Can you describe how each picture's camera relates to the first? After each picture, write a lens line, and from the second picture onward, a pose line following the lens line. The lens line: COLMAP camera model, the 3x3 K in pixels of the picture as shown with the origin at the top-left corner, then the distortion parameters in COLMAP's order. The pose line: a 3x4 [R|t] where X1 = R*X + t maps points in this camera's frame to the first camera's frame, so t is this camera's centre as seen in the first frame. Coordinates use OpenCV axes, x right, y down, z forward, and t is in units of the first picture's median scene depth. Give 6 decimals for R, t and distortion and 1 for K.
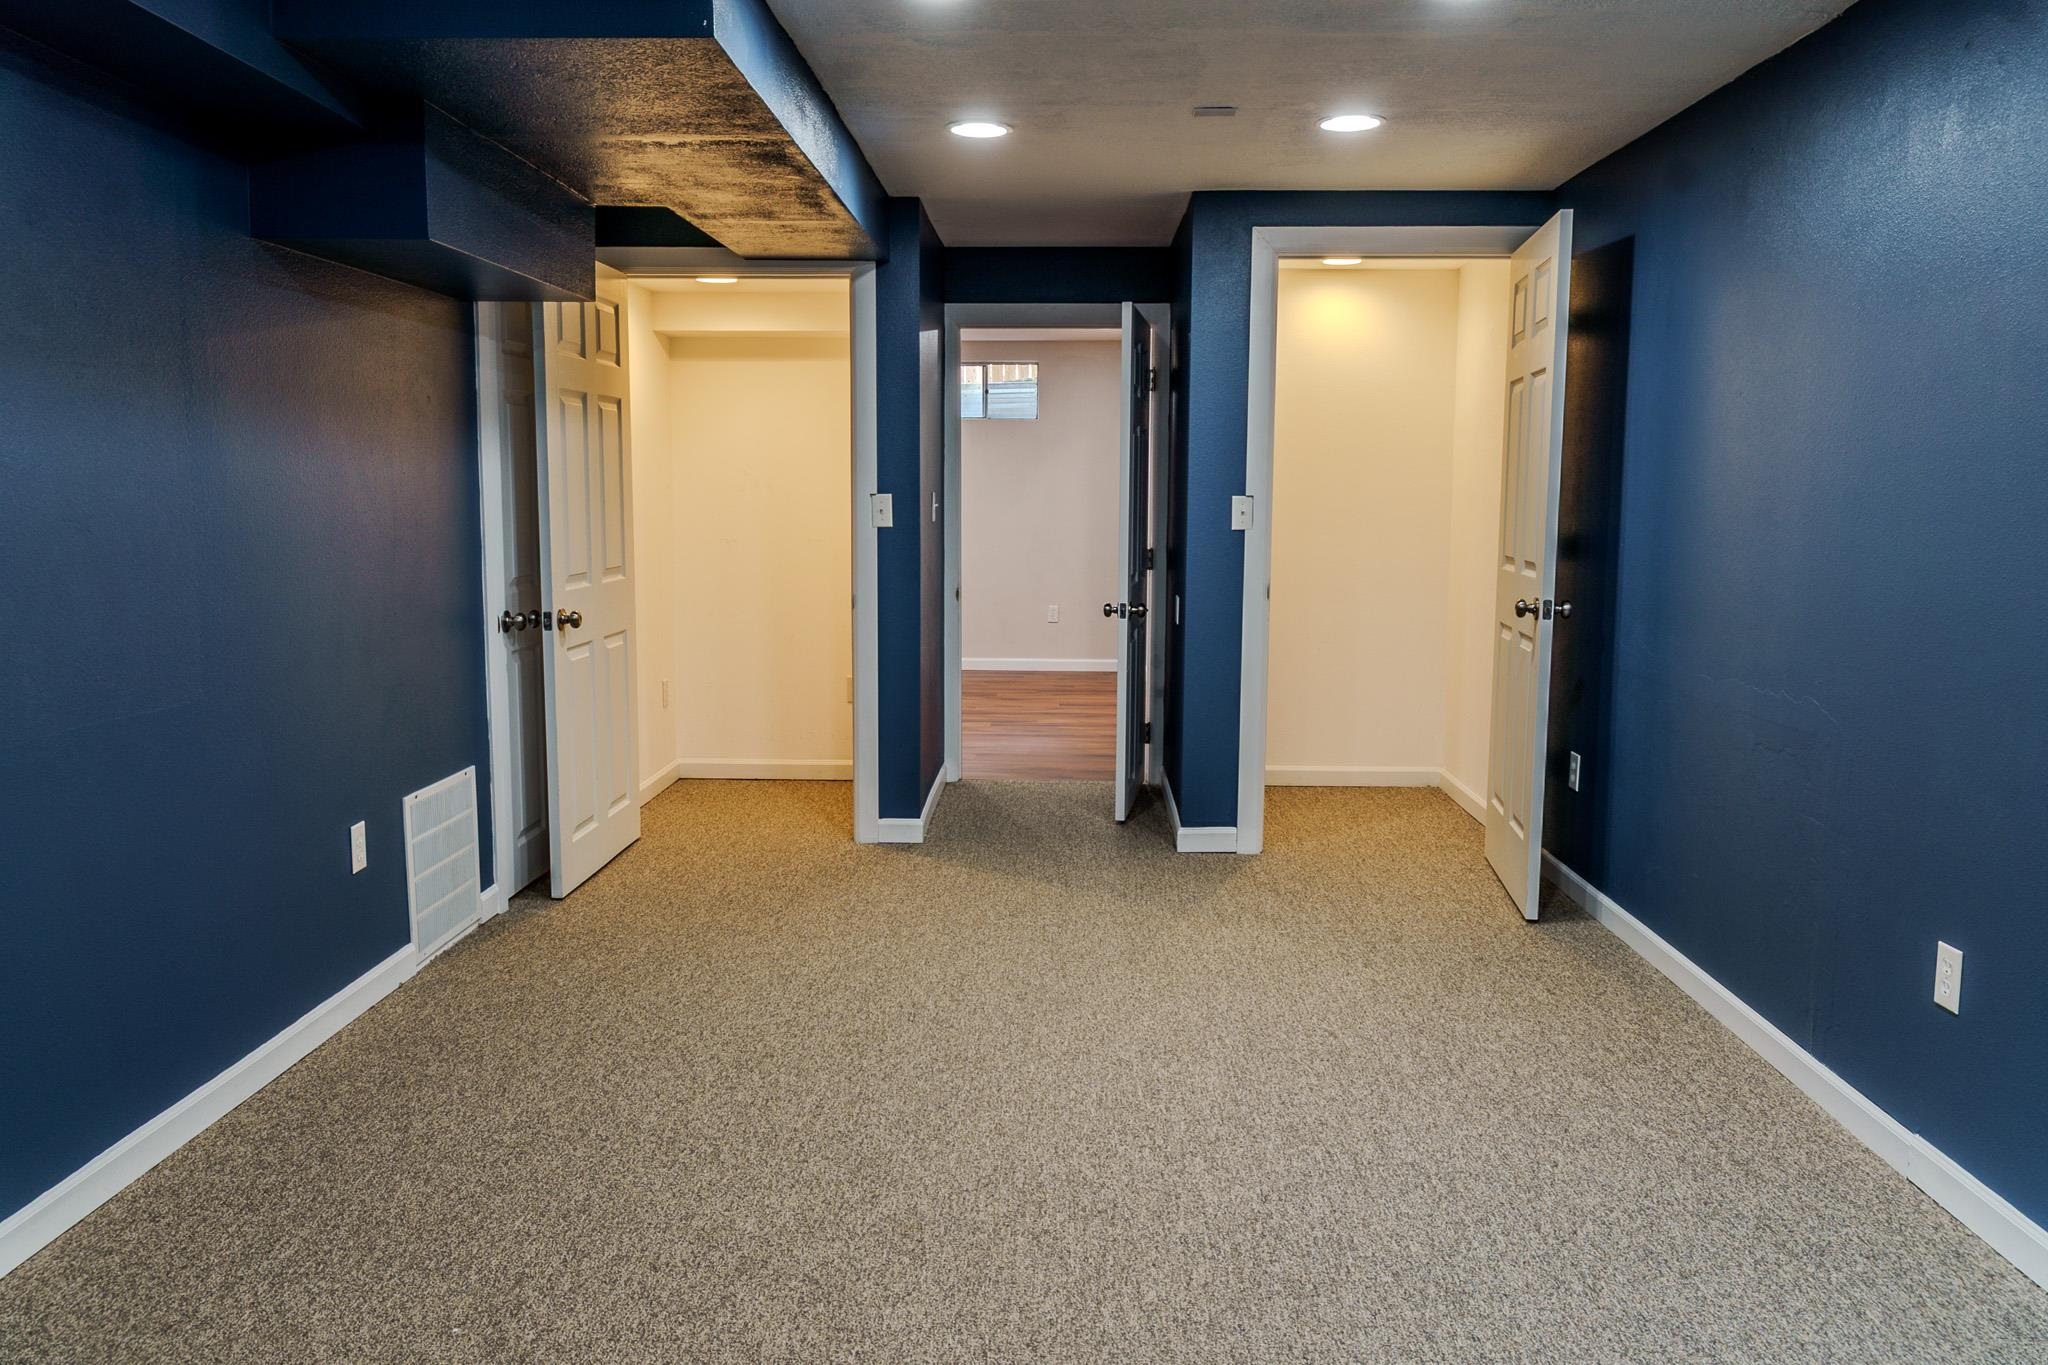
lens RADIAL K [[1500.1, 0, 1024.0], [0, 1500.1, 682.5], [0, 0, 1]] dist [-0.003183, -0.003092]
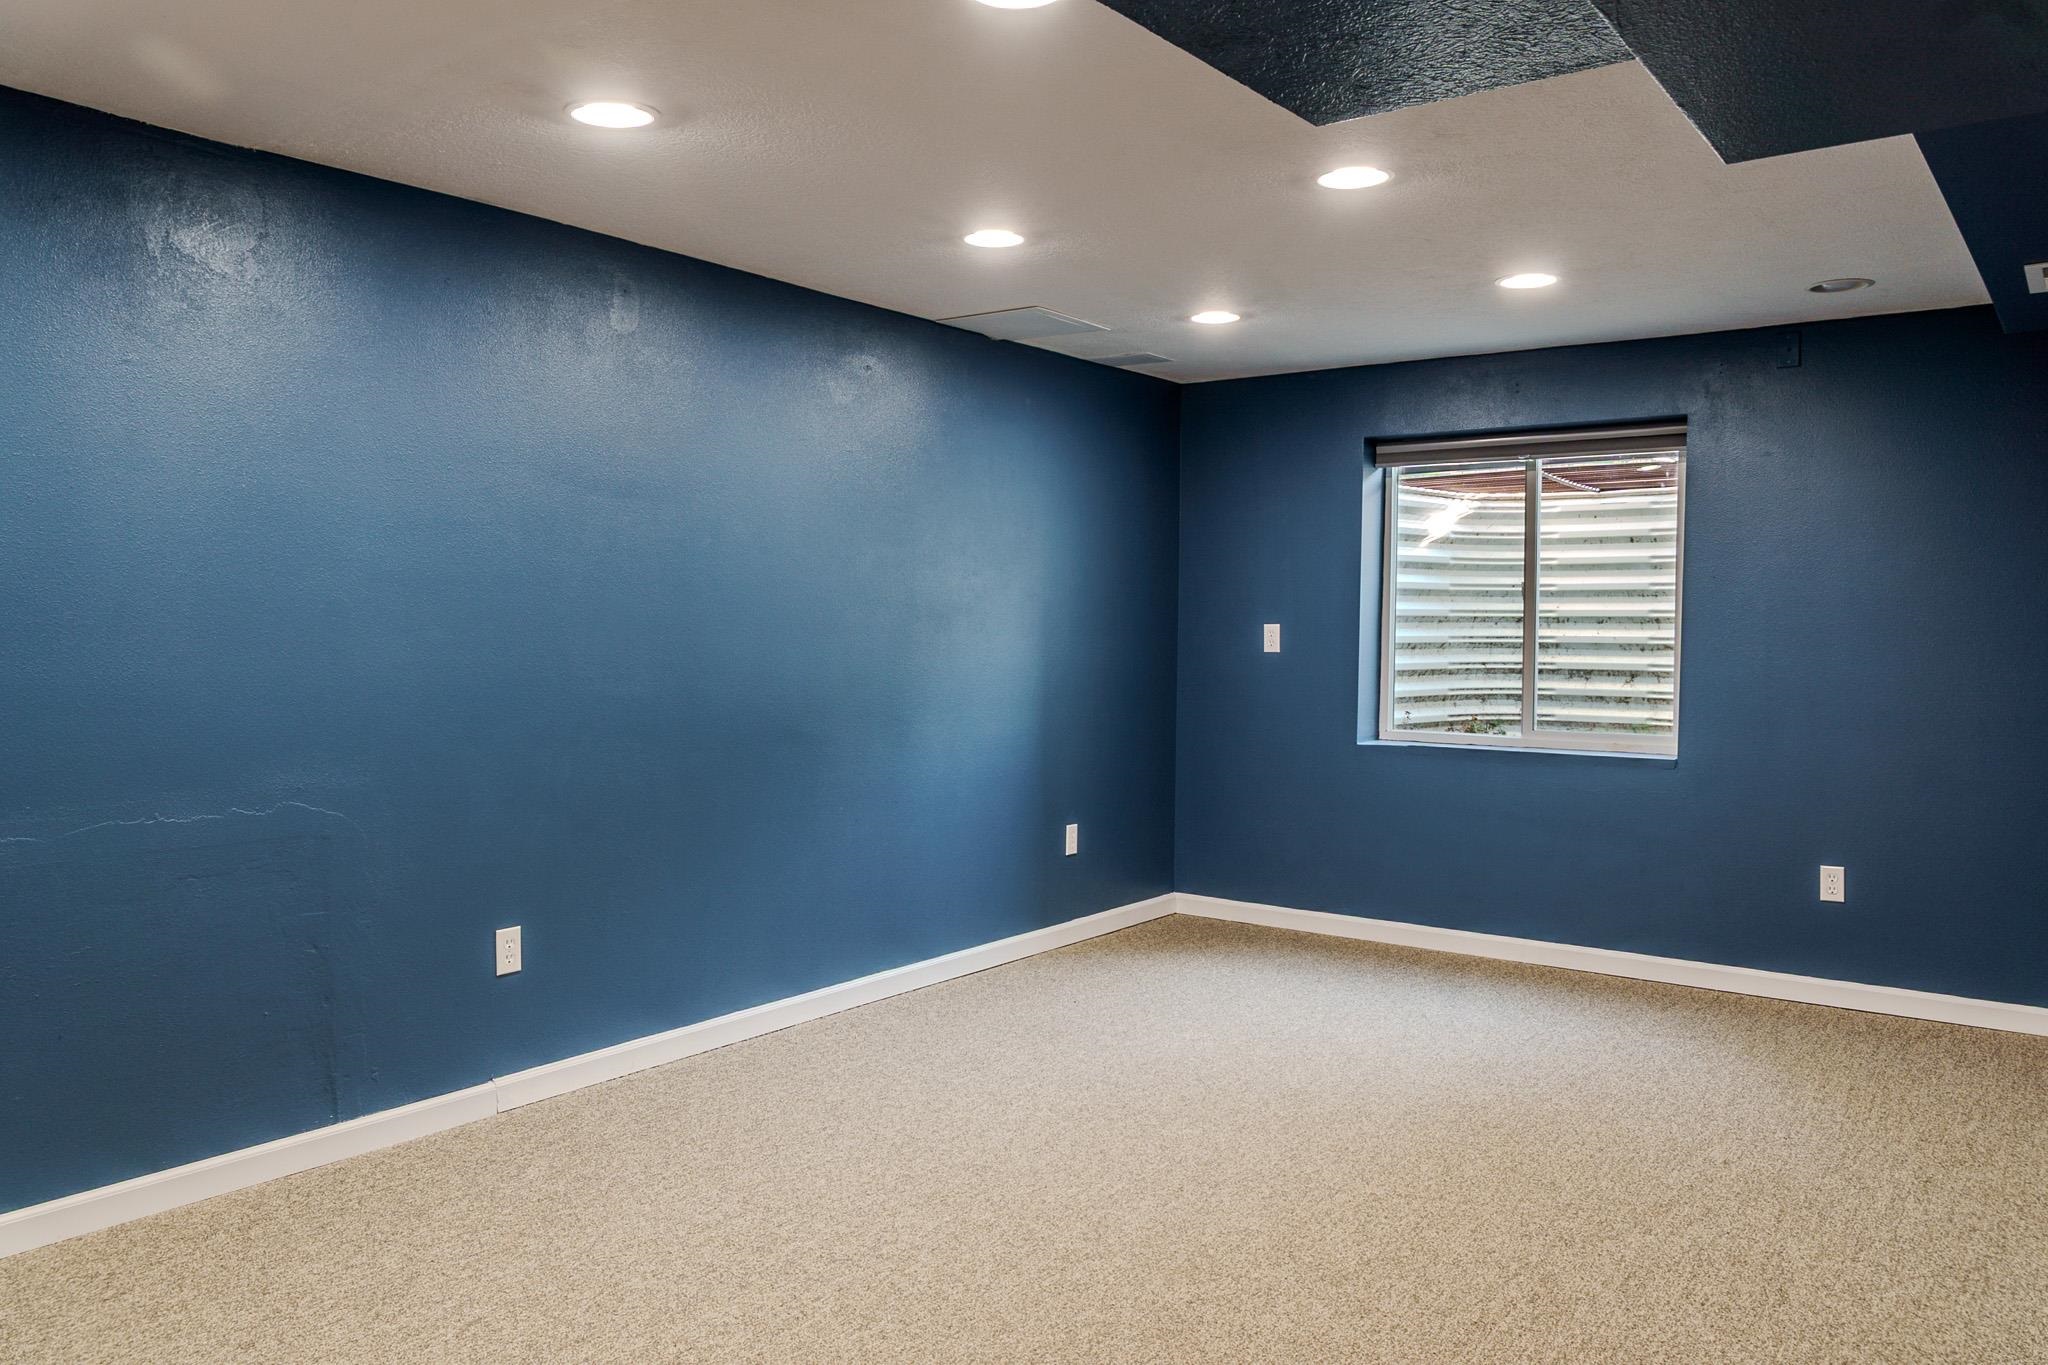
lens RADIAL K [[1500.1, 0, 1024.0], [0, 1500.1, 682.5], [0, 0, 1]] dist [-0.003183, -0.003092]
pose [[-0.819134, -0.040100, 0.572199, -0.563287], [0.060066, 0.986072, 0.155093, -0.235641], [-0.570449, 0.161412, -0.805316, 1.782060]]
